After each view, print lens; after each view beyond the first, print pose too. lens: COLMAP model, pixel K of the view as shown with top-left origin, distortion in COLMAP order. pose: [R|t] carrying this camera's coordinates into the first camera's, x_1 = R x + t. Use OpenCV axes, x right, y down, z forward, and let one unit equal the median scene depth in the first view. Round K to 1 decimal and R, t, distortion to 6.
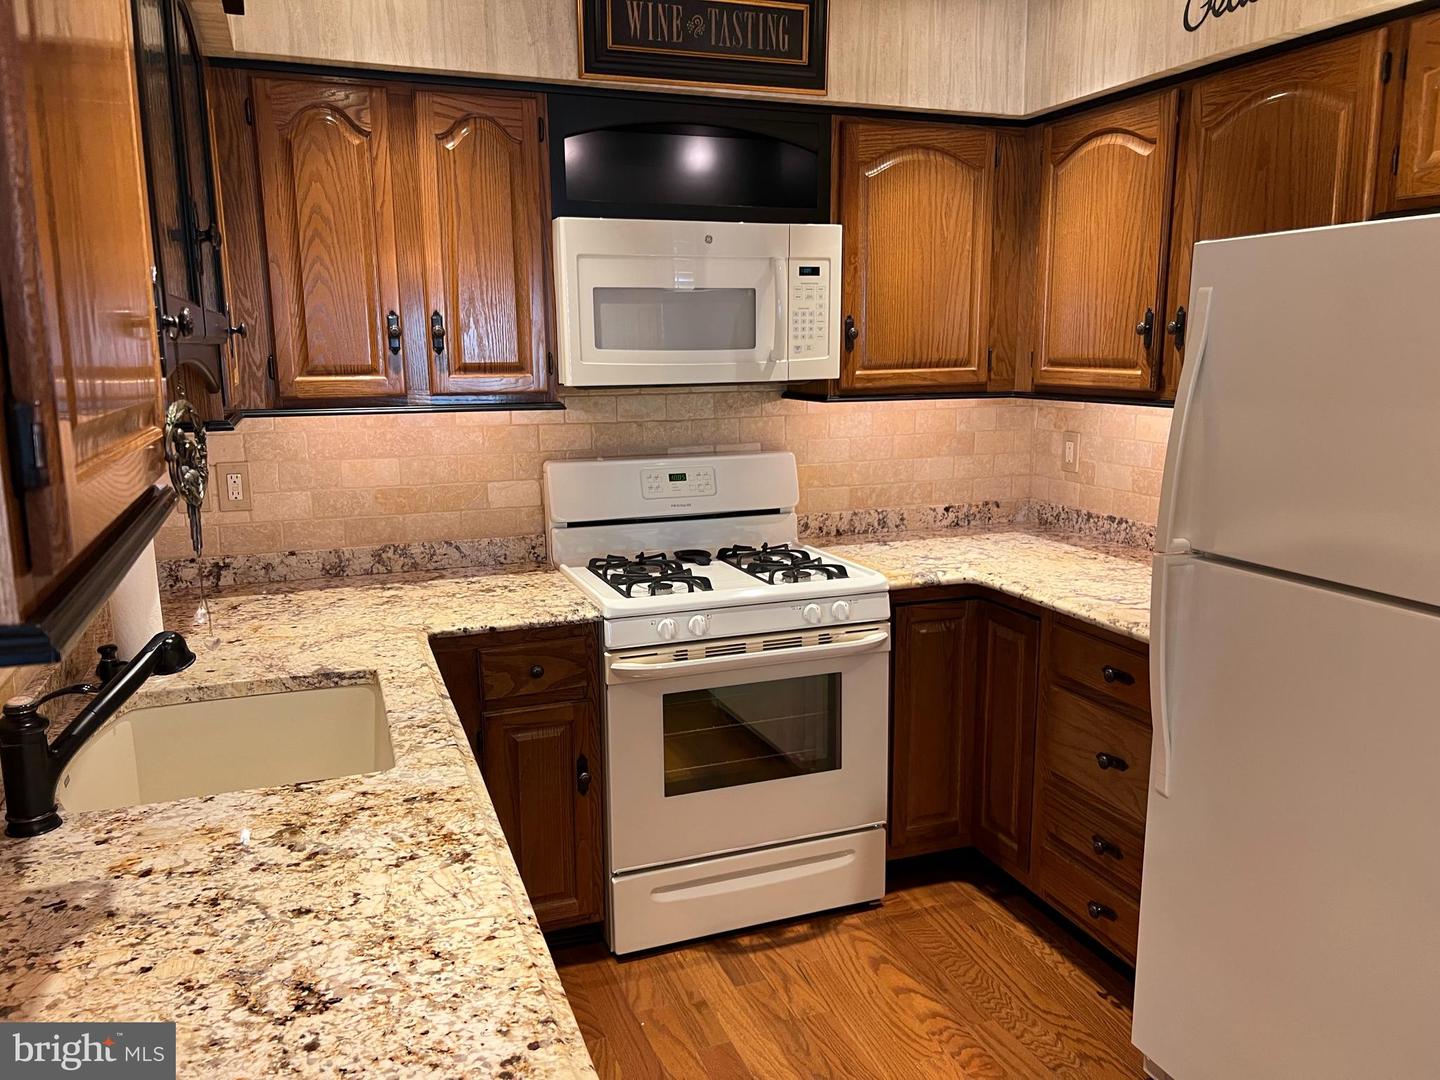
lens RADIAL K [[1080.7, 0, 721.7], [0, 1080.7, 542.4], [0, 0, 1]] dist [0.058549, -0.068301]
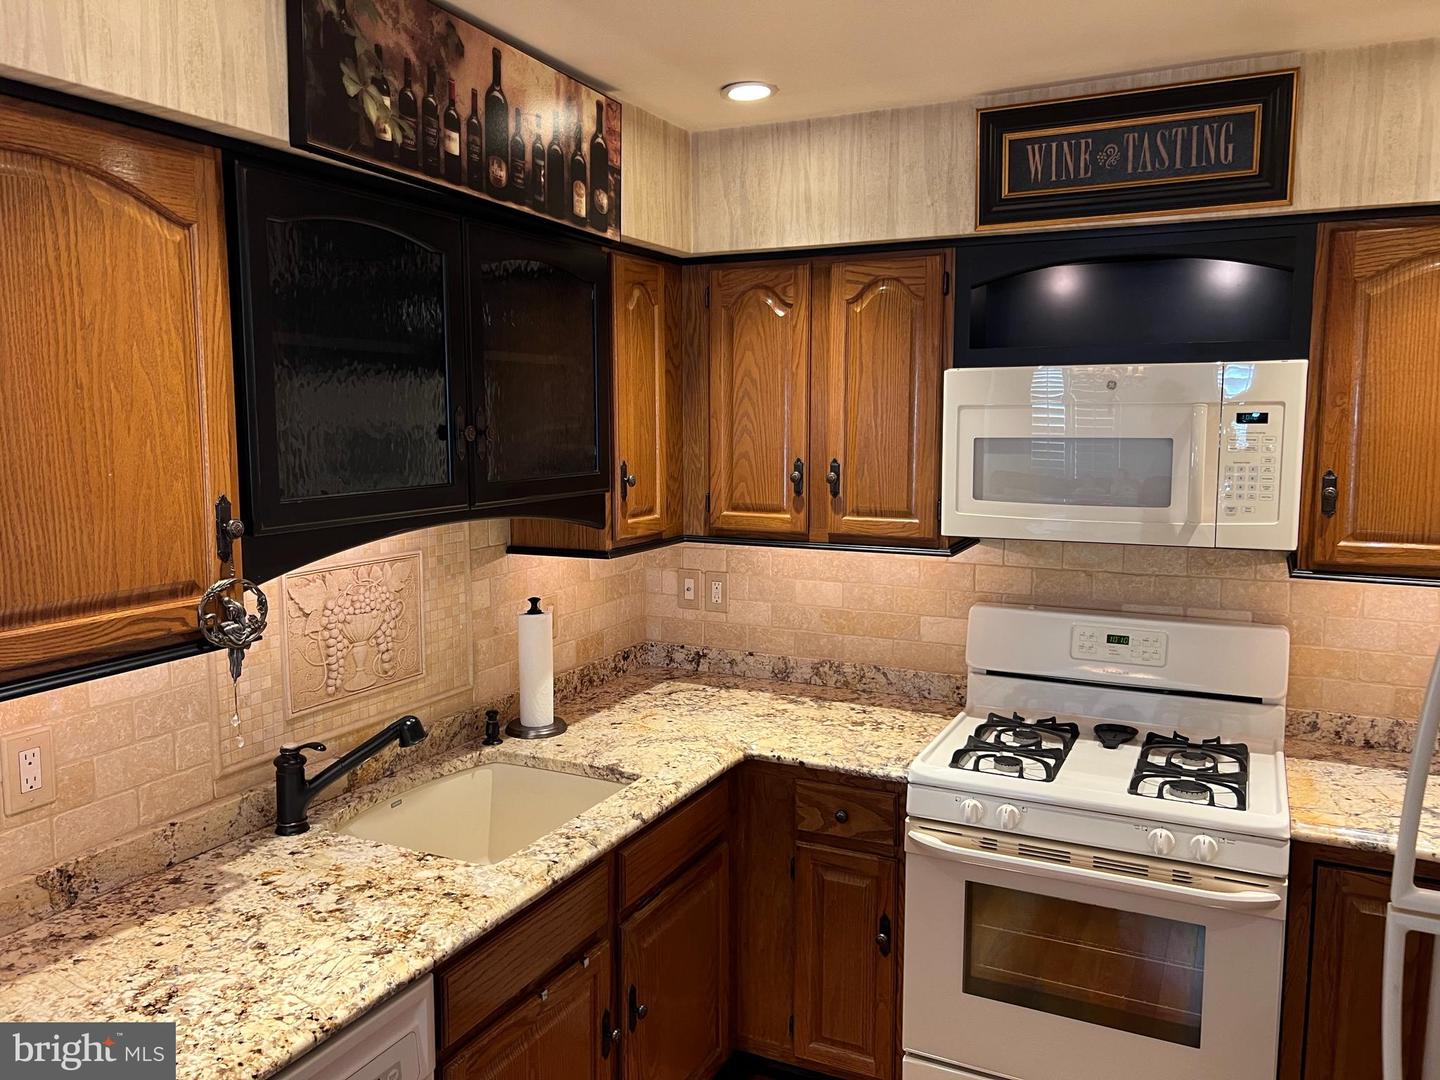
lens RADIAL K [[1080.7, 0, 707.8], [0, 1080.7, 529.0], [0, 0, 1]] dist [0.058549, -0.068301]
pose [[0.684895, 0.086945, -0.723436, 0.423575], [-0.136624, 0.990569, -0.010295, -0.110984], [0.715718, 0.105890, 0.690315, 0.167998]]
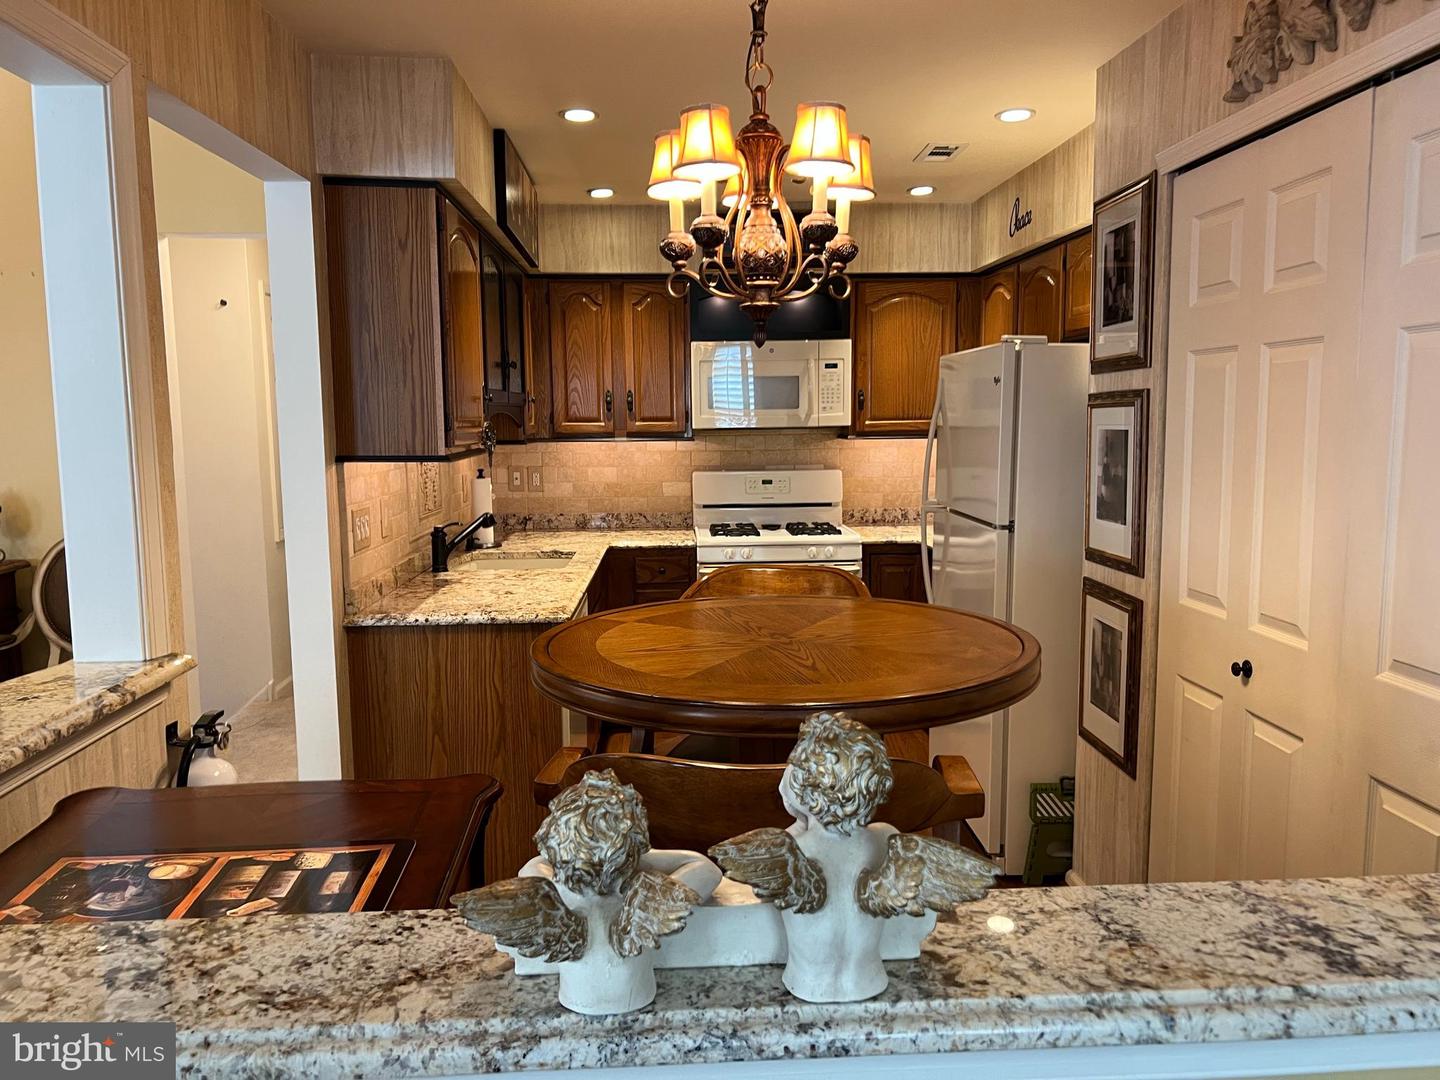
lens RADIAL K [[1080.7, 0, 719.1], [0, 1080.7, 550.0], [0, 0, 1]] dist [0.058549, -0.068301]
pose [[0.951343, 0.038231, -0.305754, 0.492880], [-0.054353, 0.997535, -0.044386, 0.152431], [0.303303, 0.058845, 0.951075, -0.787453]]
